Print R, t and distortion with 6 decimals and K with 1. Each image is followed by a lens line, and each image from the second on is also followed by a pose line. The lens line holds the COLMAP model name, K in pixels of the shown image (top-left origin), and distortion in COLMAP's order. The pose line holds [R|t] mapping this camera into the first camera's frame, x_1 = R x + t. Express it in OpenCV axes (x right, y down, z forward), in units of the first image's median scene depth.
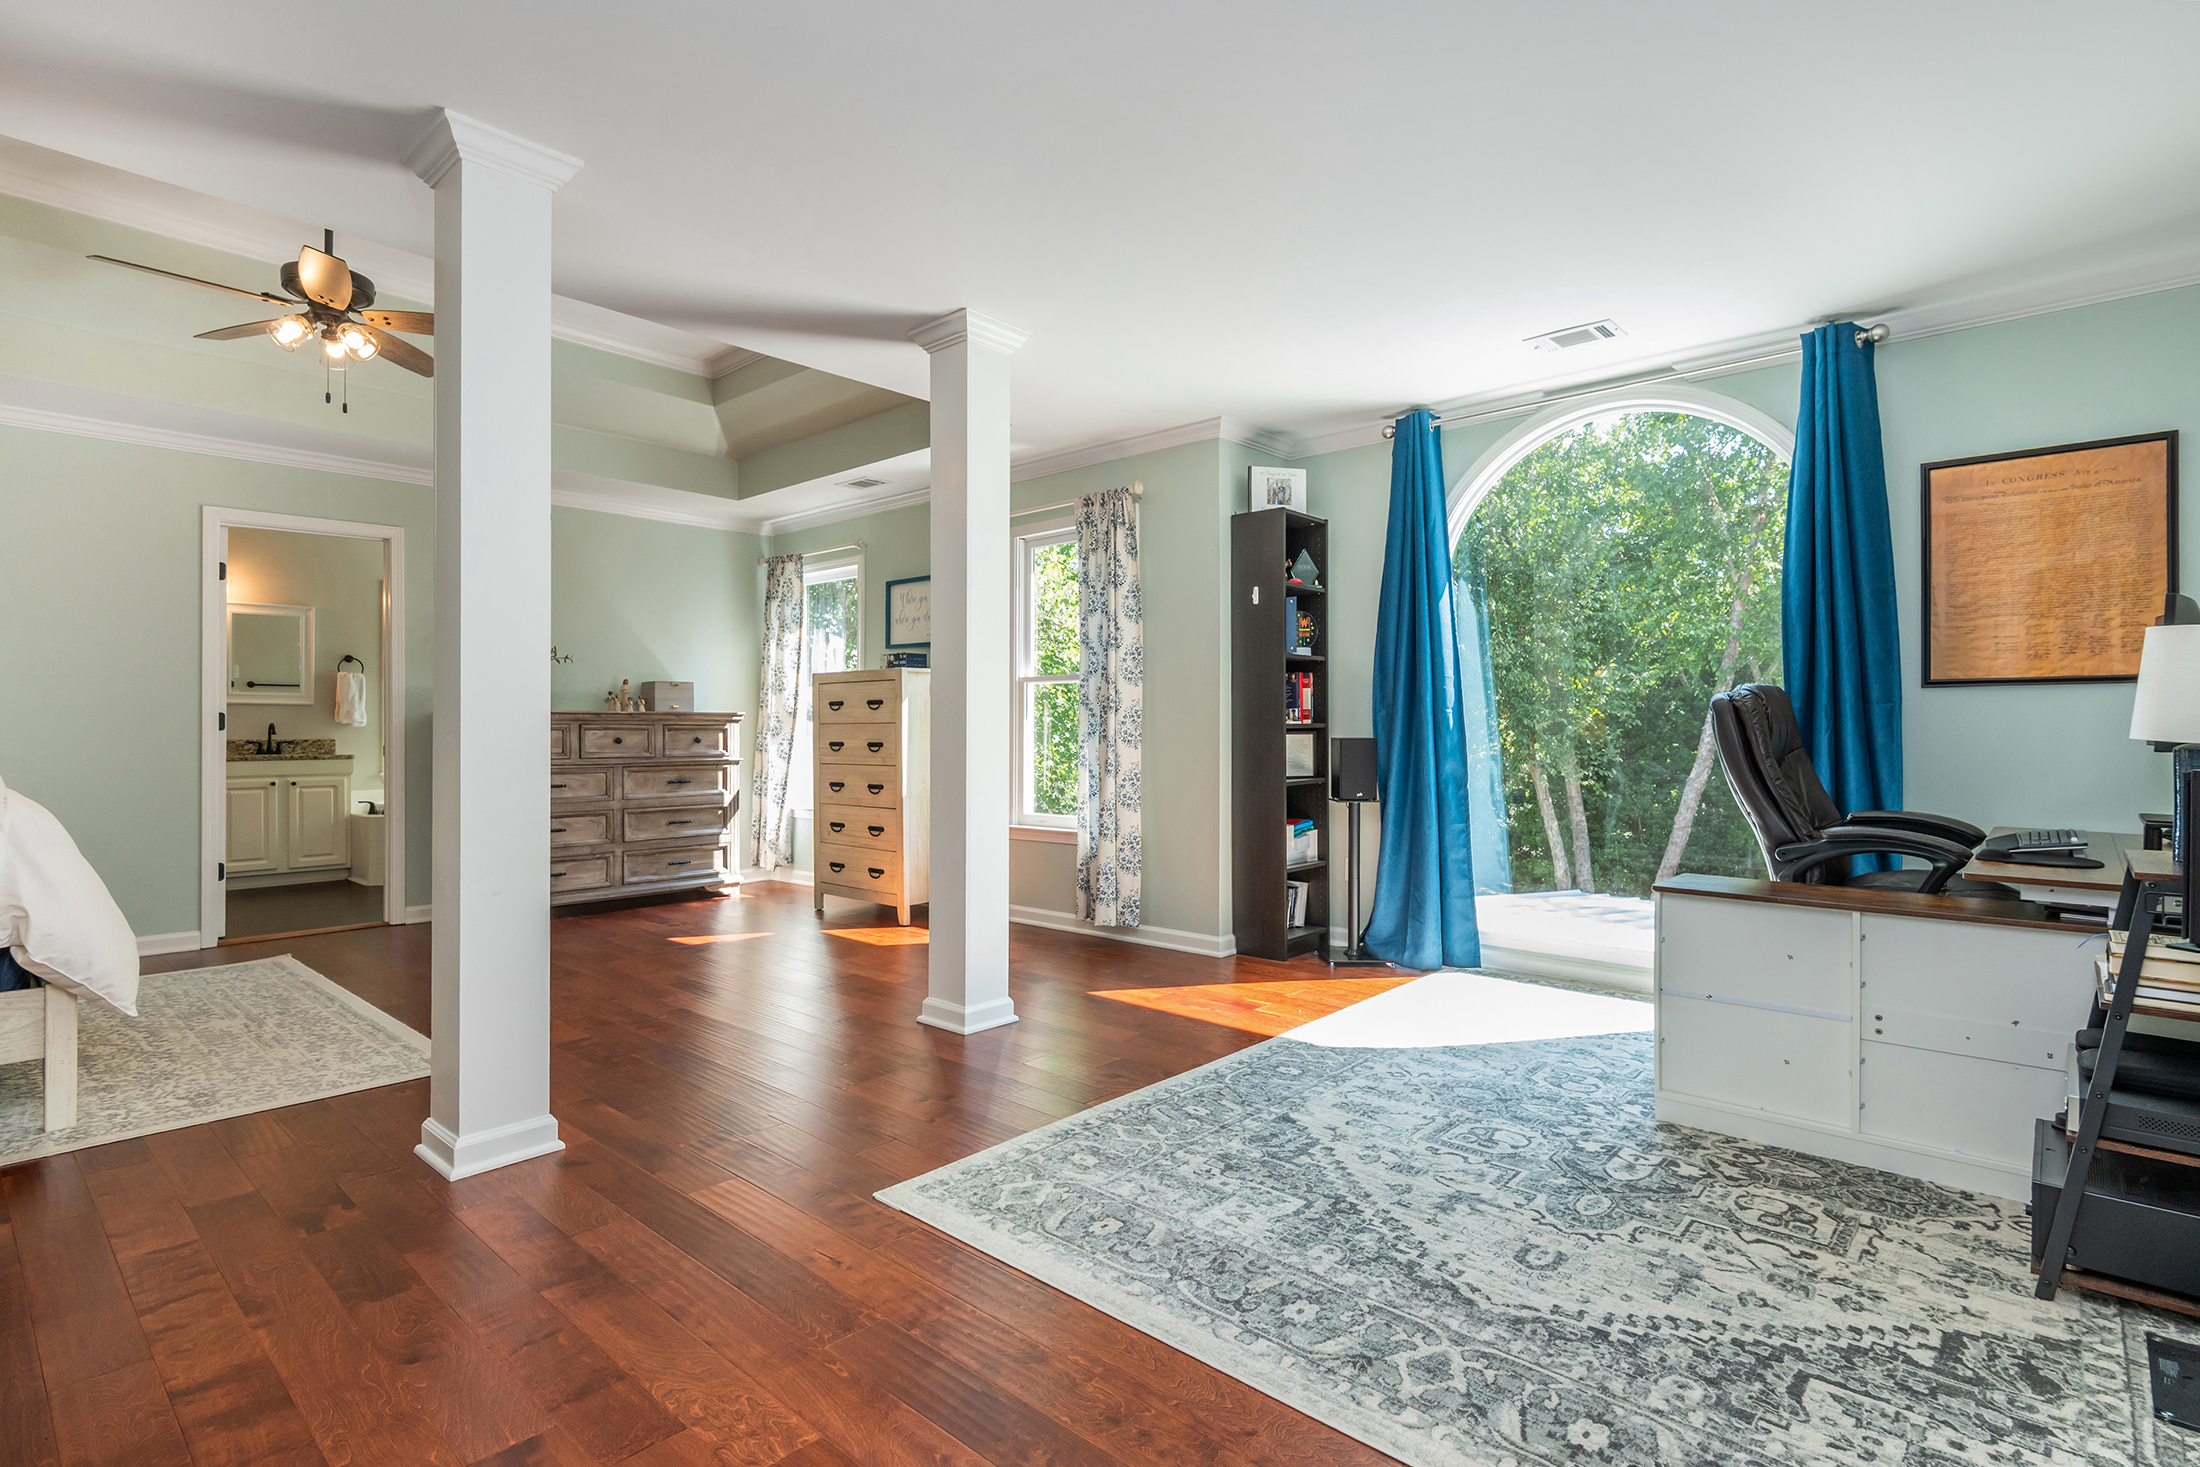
lens RADIAL K [[1074.7, 0, 1100.0], [0, 1074.7, 733.5], [0, 0, 1]] dist [0.000832, -0.000282]
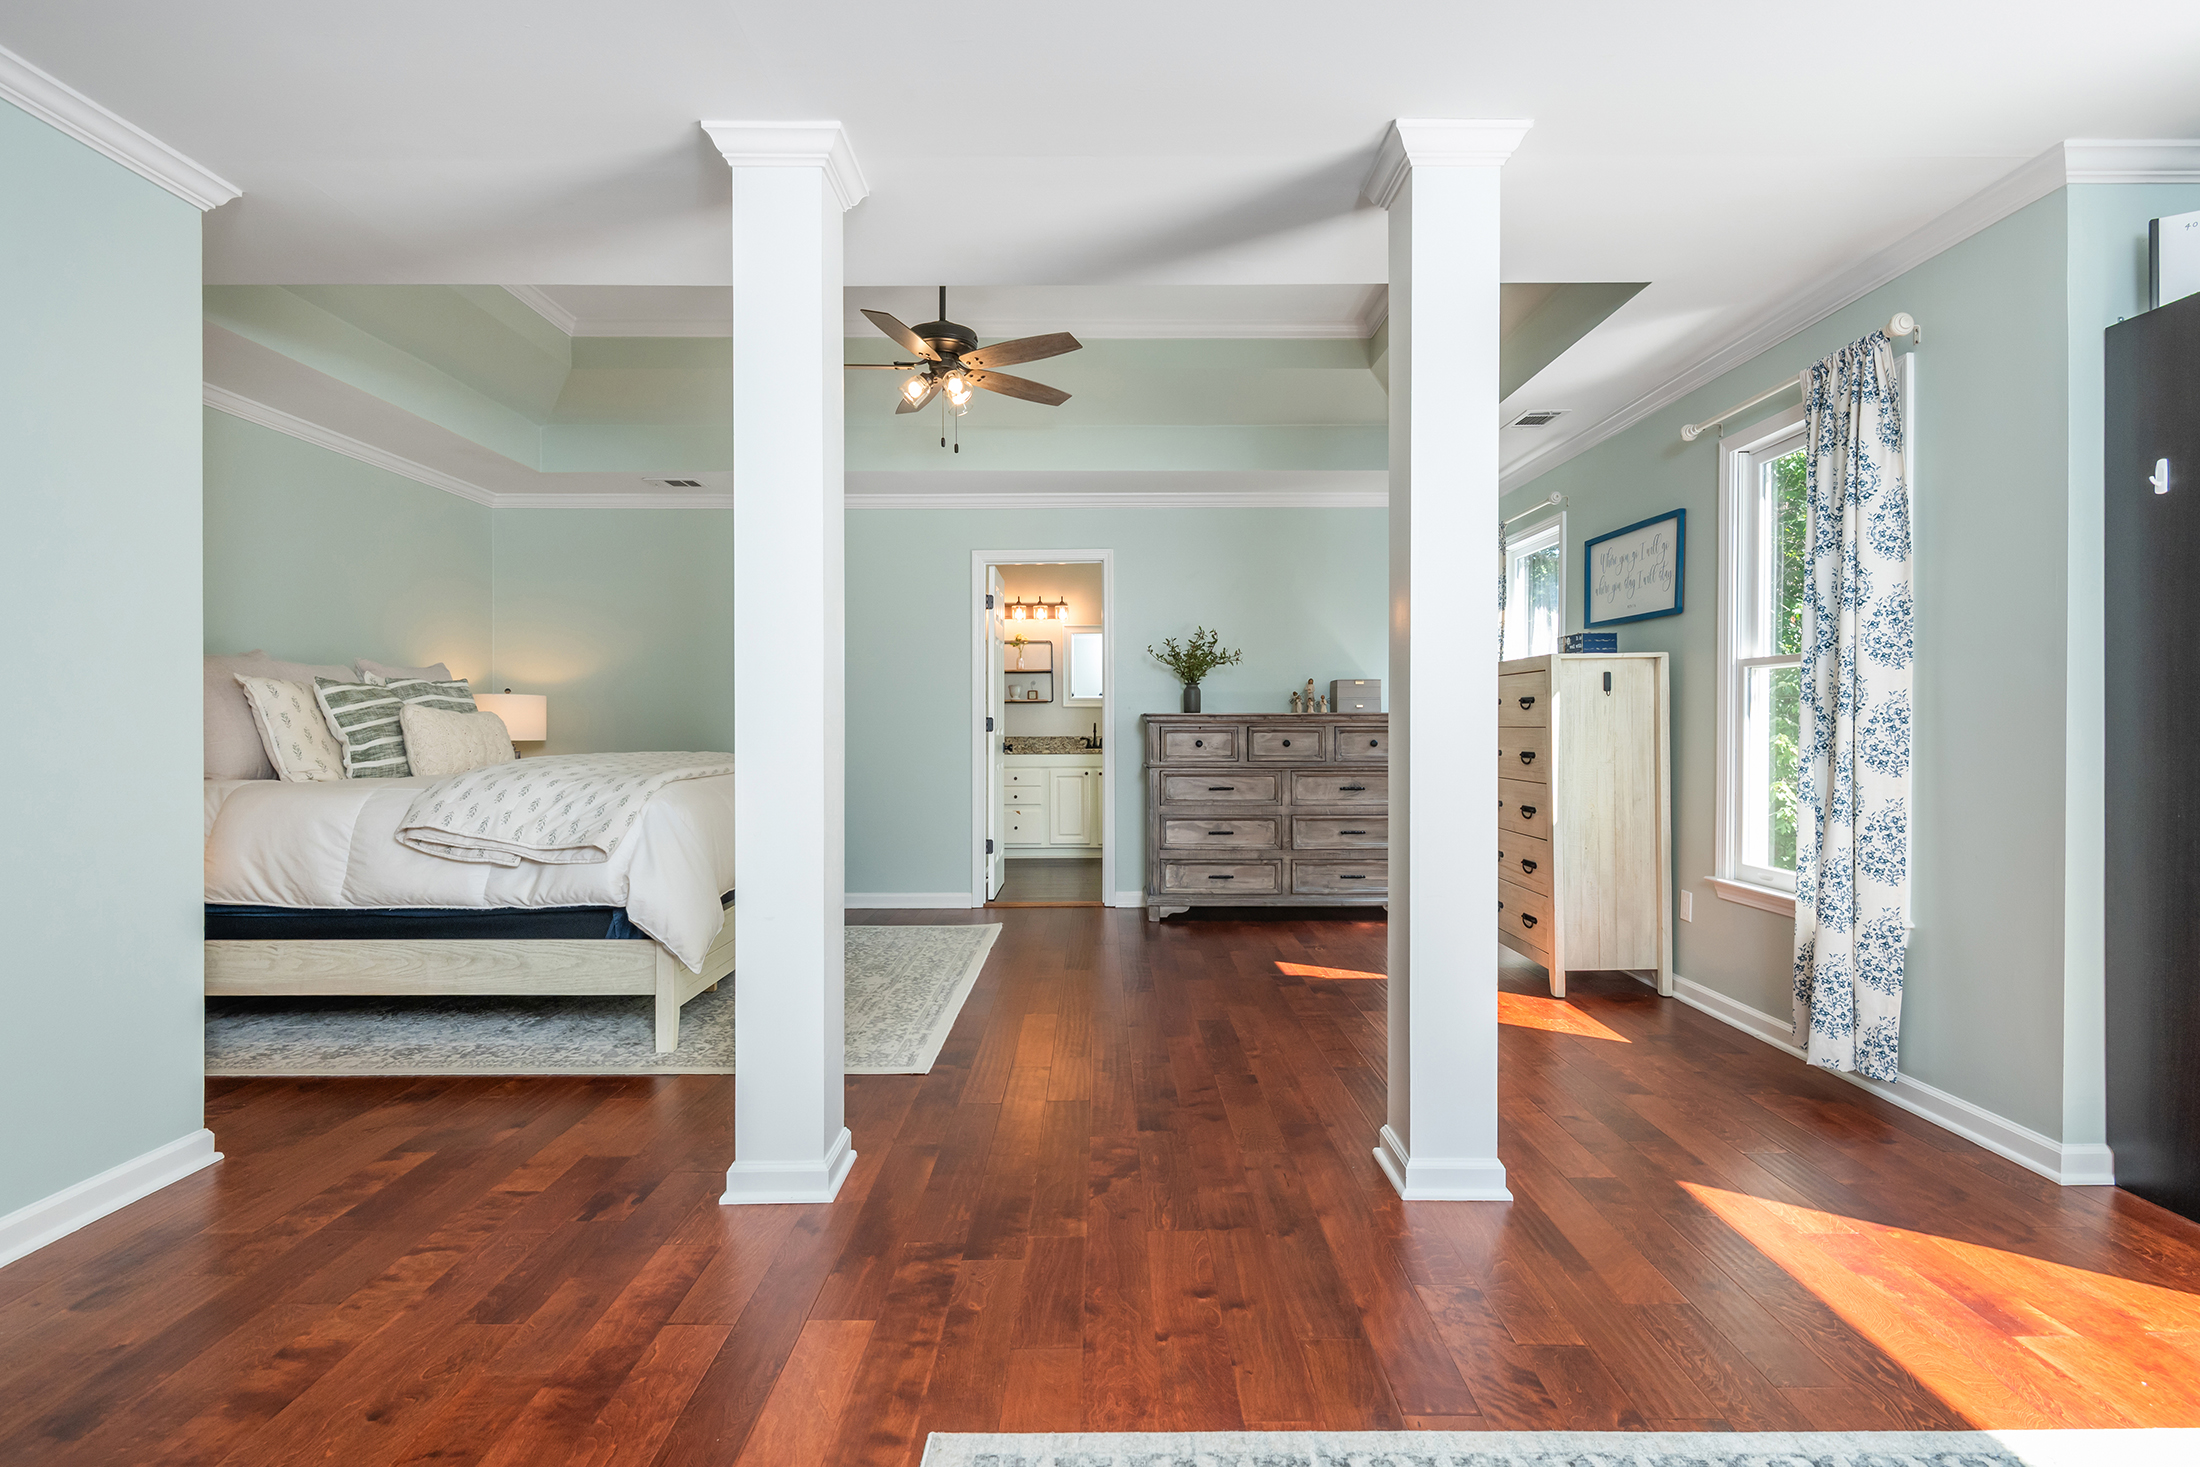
lens RADIAL K [[1061.4, 0, 1100.1], [0, 1061.4, 730.1], [0, 0, 1]] dist [0.013847, -0.008362]
pose [[0.667226, 0.006423, -0.744828, 0.171619], [-0.001201, 0.999971, 0.007548, -0.014064], [0.744854, -0.004142, 0.667214, 0.287470]]
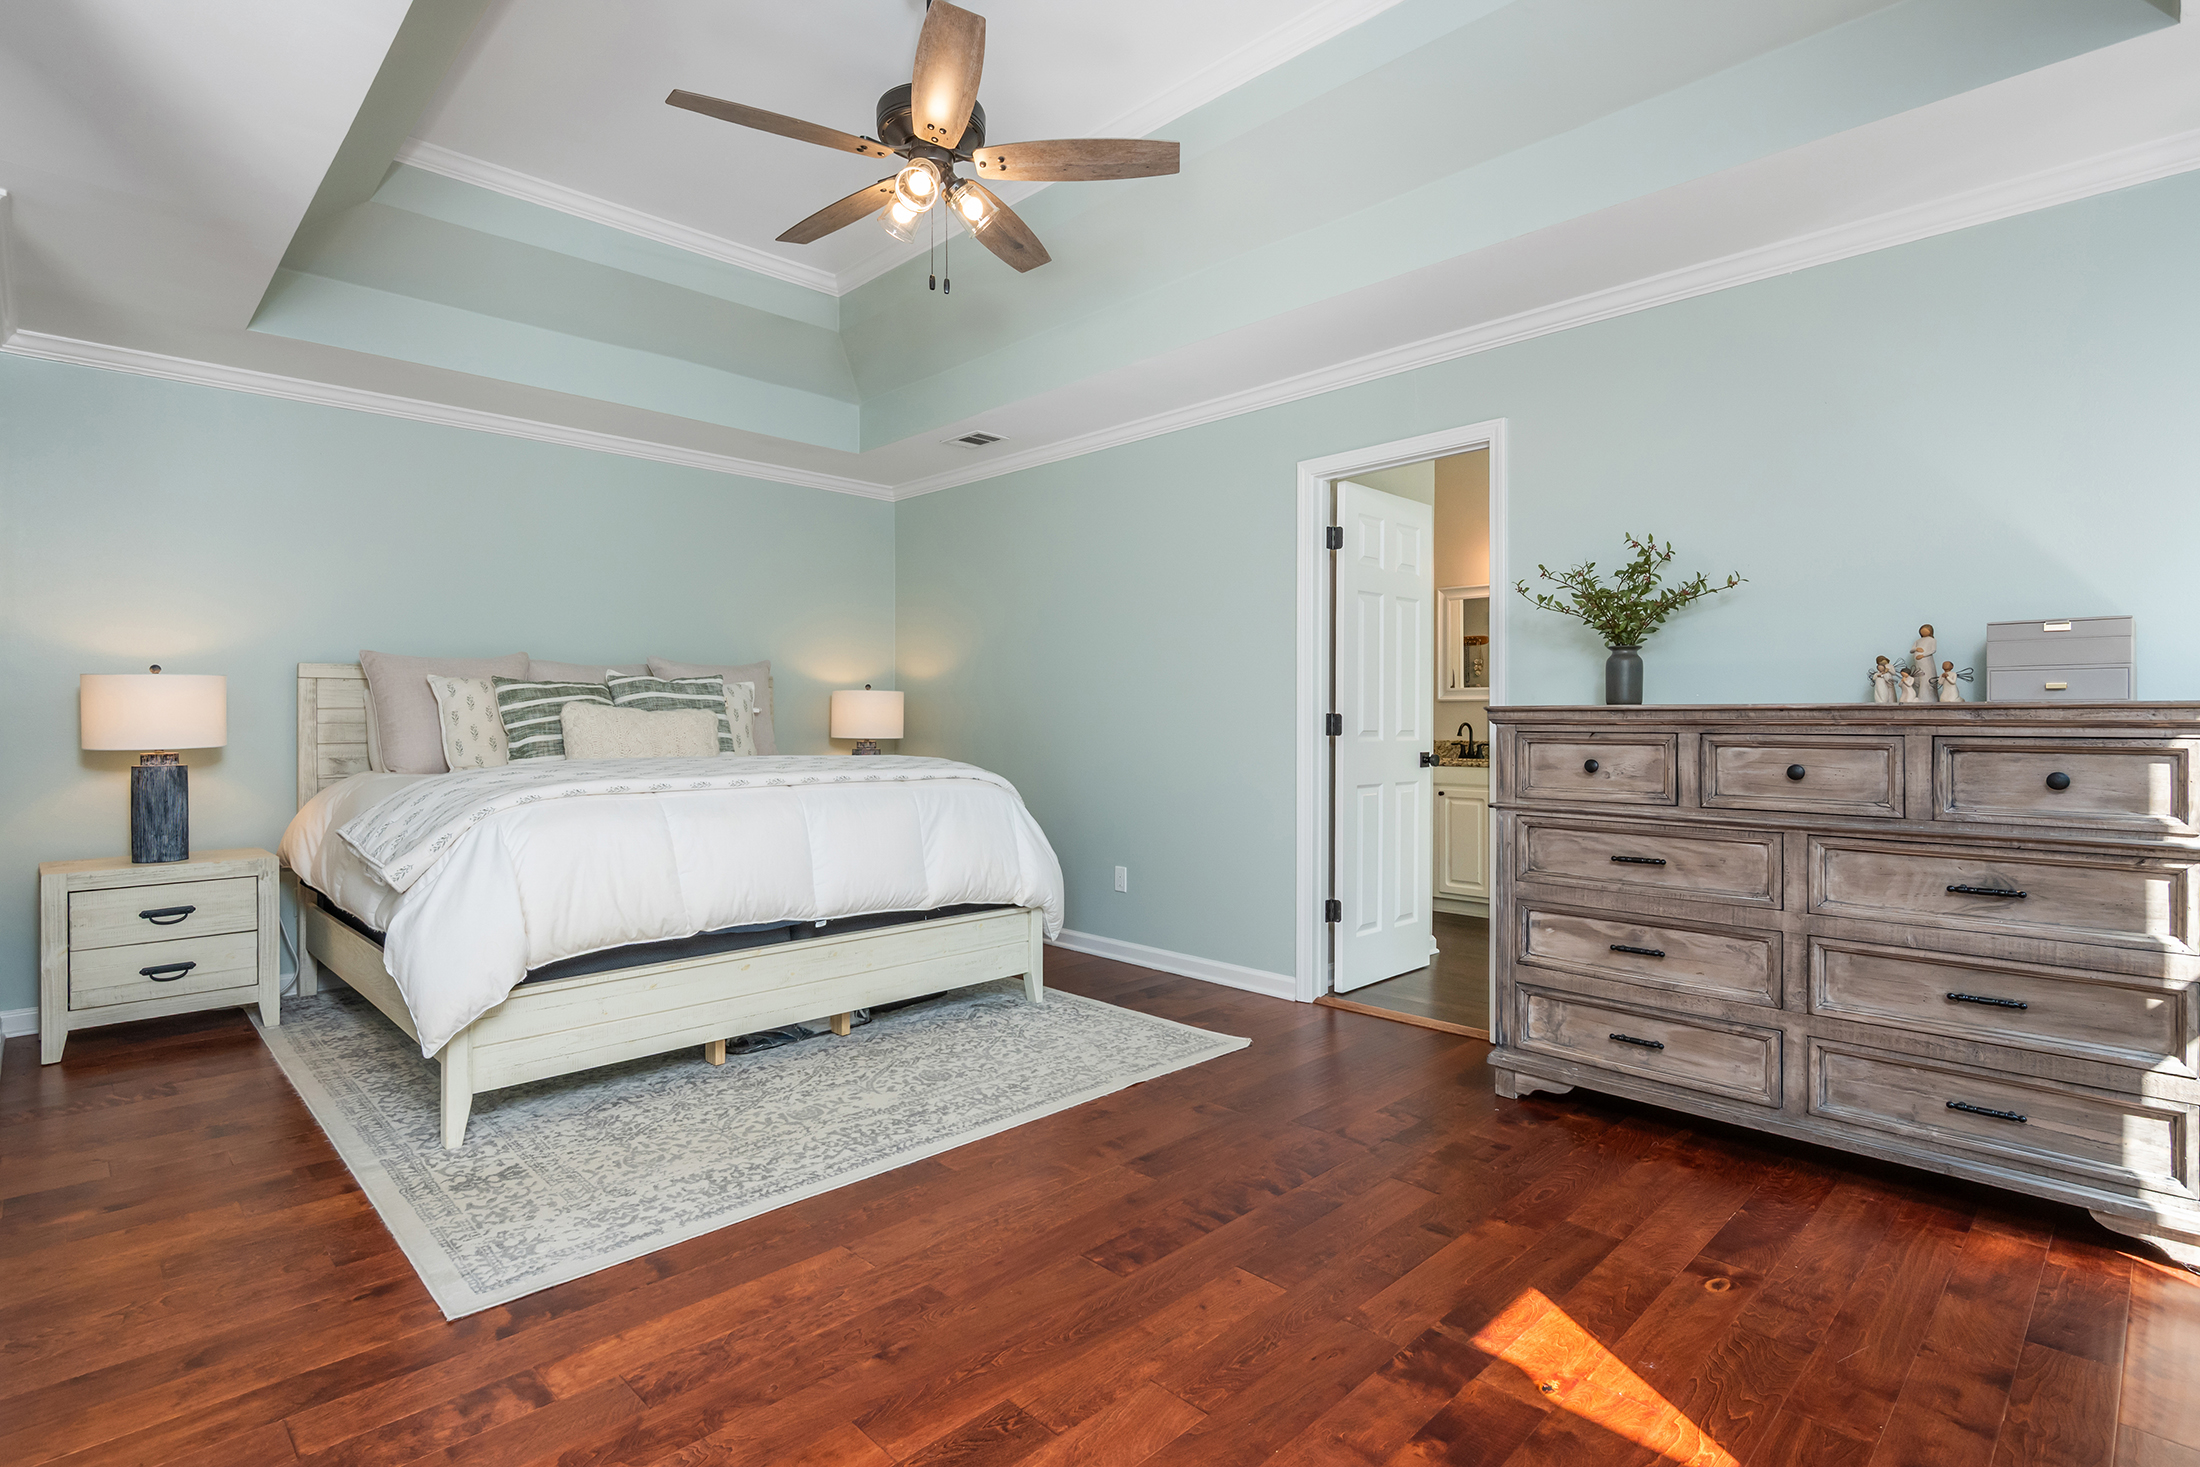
lens RADIAL K [[1074.7, 0, 1100.0], [0, 1074.7, 733.5], [0, 0, 1]] dist [0.000832, -0.000282]
pose [[-0.063477, 0.016417, -0.997848, -0.008641], [-0.002590, 0.999859, 0.016615, -0.017694], [0.997980, 0.003639, -0.063425, 0.884996]]
